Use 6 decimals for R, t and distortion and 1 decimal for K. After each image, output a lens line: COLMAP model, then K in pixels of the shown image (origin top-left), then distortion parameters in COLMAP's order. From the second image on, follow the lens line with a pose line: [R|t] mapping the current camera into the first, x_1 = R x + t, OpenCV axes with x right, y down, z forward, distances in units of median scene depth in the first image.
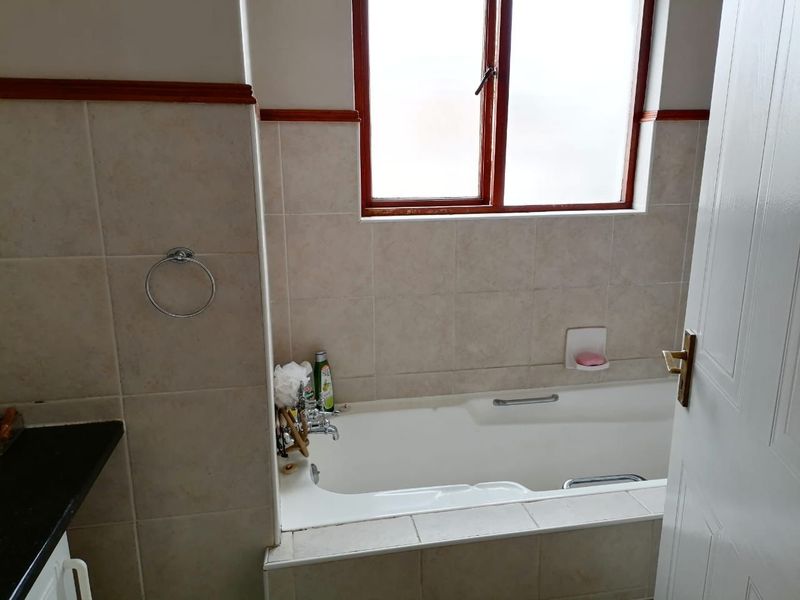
lens RADIAL K [[608.1, 0, 402.1], [0, 608.1, 288.0], [0, 0, 1]] dist [0.045775, -0.000313]
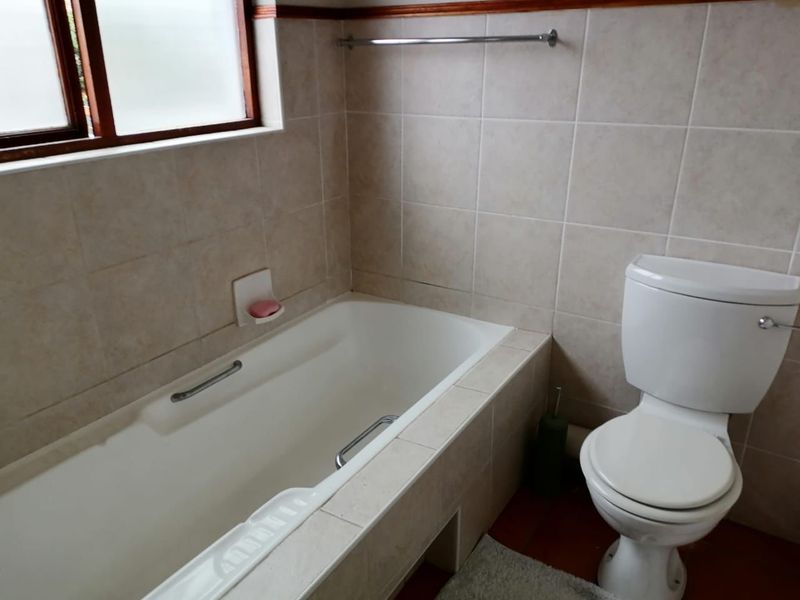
lens RADIAL K [[608.1, 0, 402.1], [0, 608.1, 288.0], [0, 0, 1]] dist [0.045775, -0.000313]
pose [[0.675895, -0.268084, 0.686511, -0.144081], [0.180651, 0.963343, 0.198330, -0.046594], [-0.714514, -0.010031, 0.699549, 0.261063]]
